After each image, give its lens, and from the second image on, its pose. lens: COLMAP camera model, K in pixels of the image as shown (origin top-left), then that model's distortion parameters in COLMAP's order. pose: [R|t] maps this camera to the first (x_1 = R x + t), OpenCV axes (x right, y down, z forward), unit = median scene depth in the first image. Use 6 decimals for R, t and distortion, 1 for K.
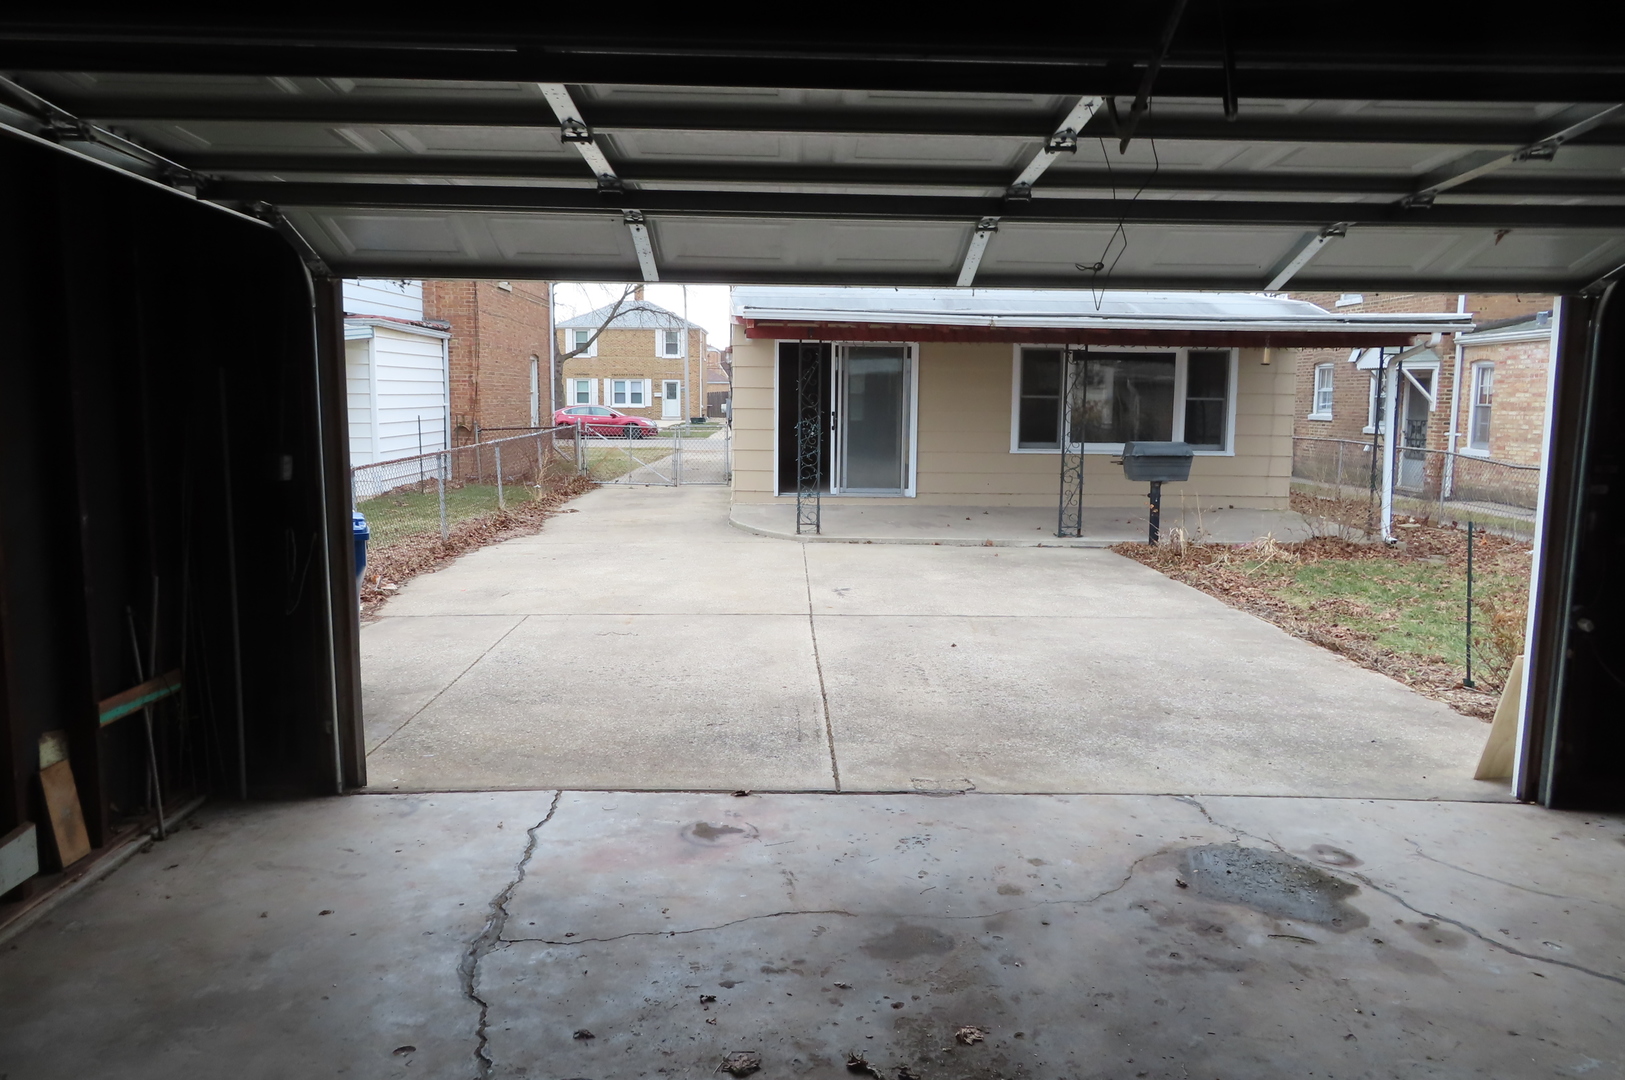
lens RADIAL K [[1154.1, 0, 806.5], [0, 1154.1, 546.4], [0, 0, 1]] dist [-0.010123, 0.007167]
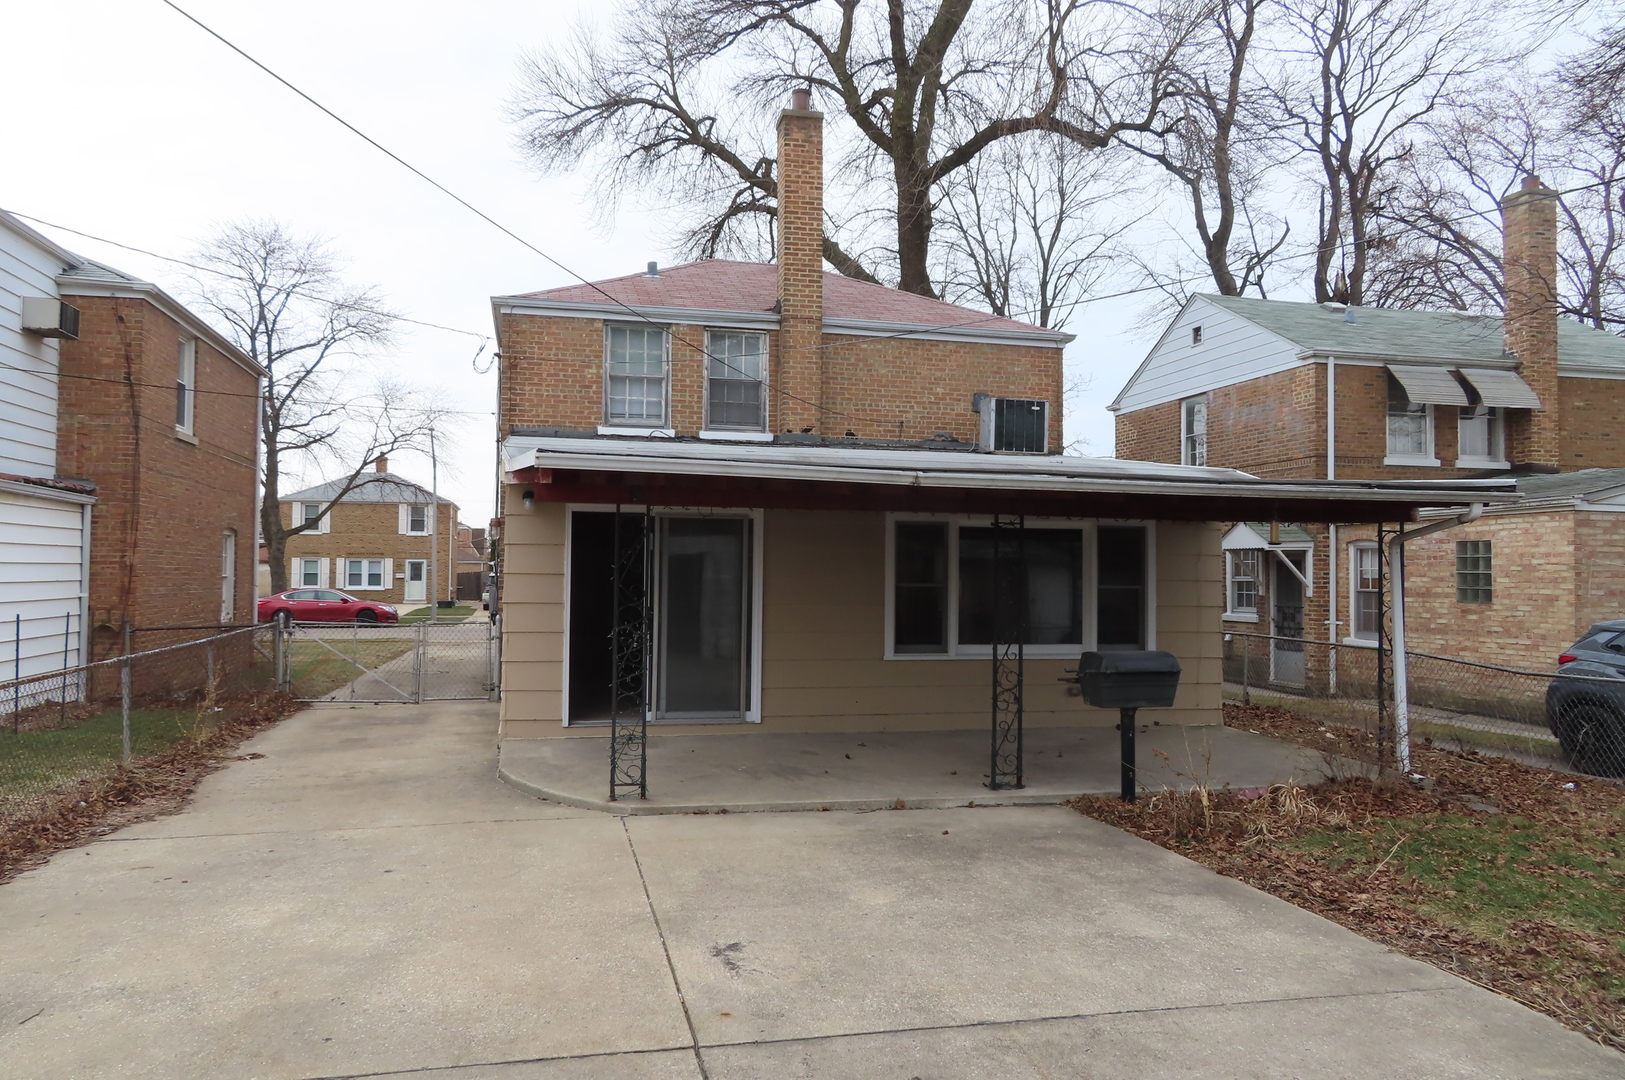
lens RADIAL K [[1154.1, 0, 799.1], [0, 1154.1, 529.2], [0, 0, 1]] dist [-0.010123, 0.007167]
pose [[0.979116, 0.006748, 0.203189, -0.030190], [0.027535, 0.985838, -0.165425, -0.041662], [-0.201428, 0.167566, 0.965064, 0.271314]]
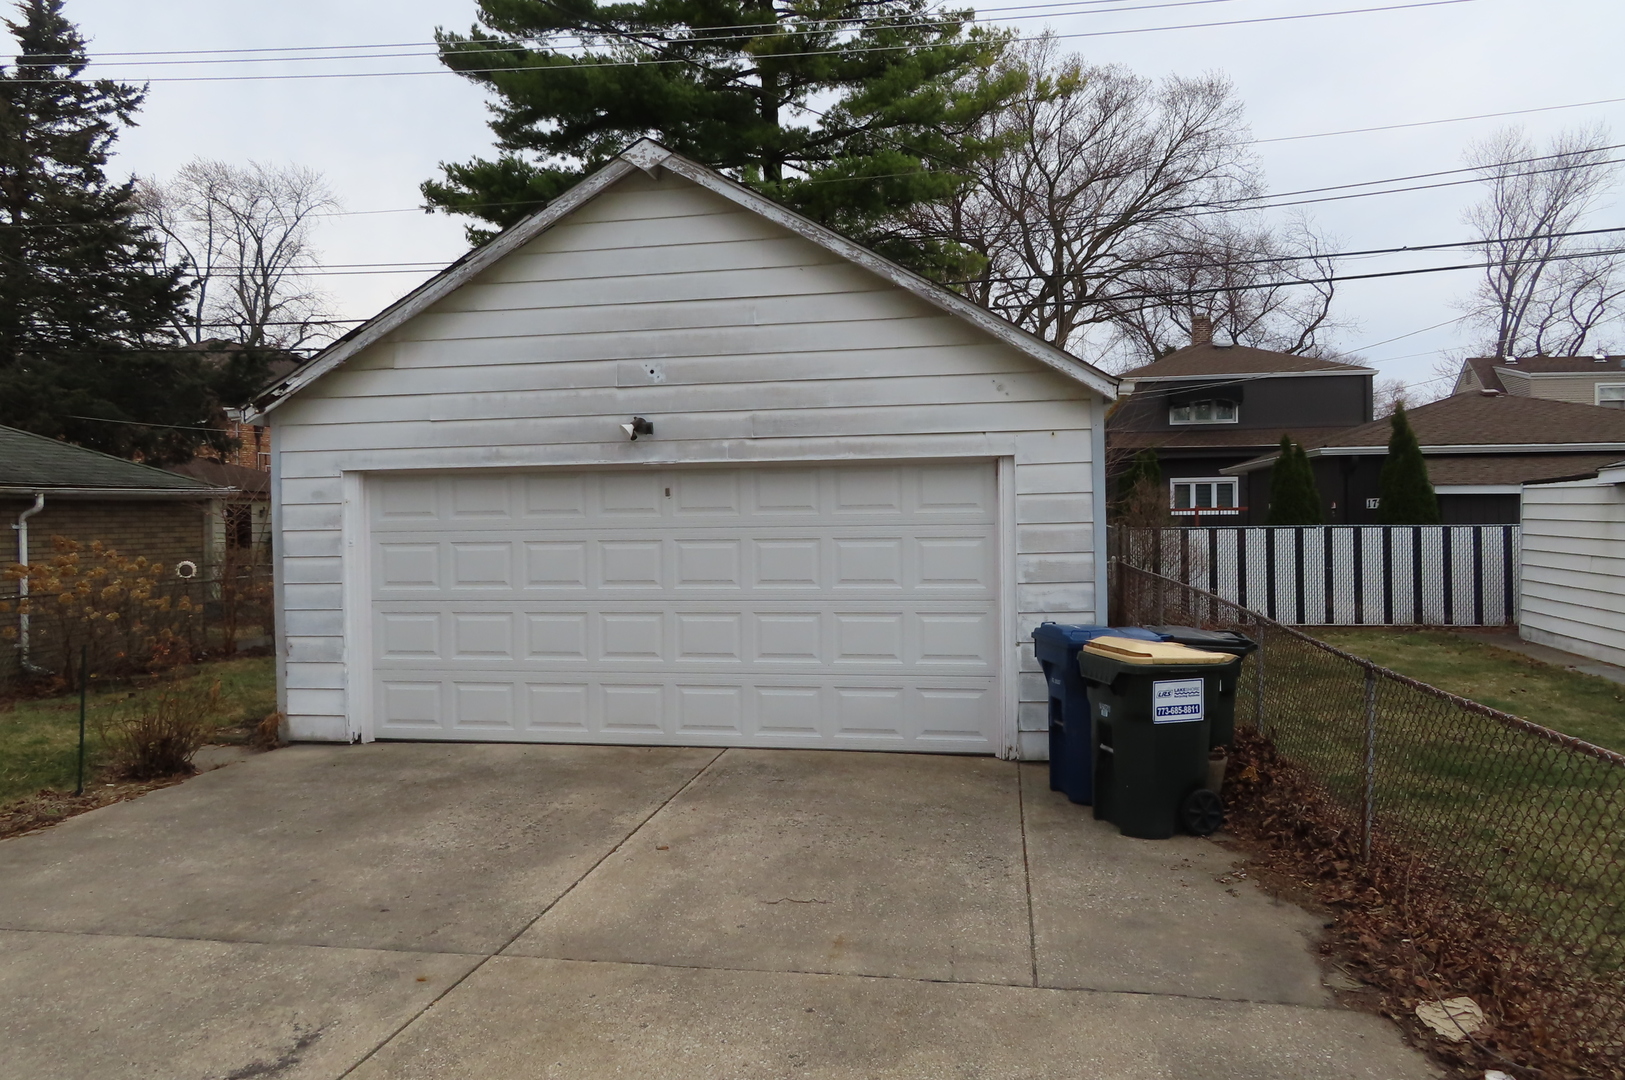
lens RADIAL K [[1154.1, 0, 807.0], [0, 1154.1, 544.0], [0, 0, 1]] dist [-0.010123, 0.007167]
pose [[-0.982404, -0.006695, 0.186647, -0.130937], [0.022047, 0.988213, 0.151492, -0.113206], [-0.185461, 0.152942, -0.970677, 0.815497]]
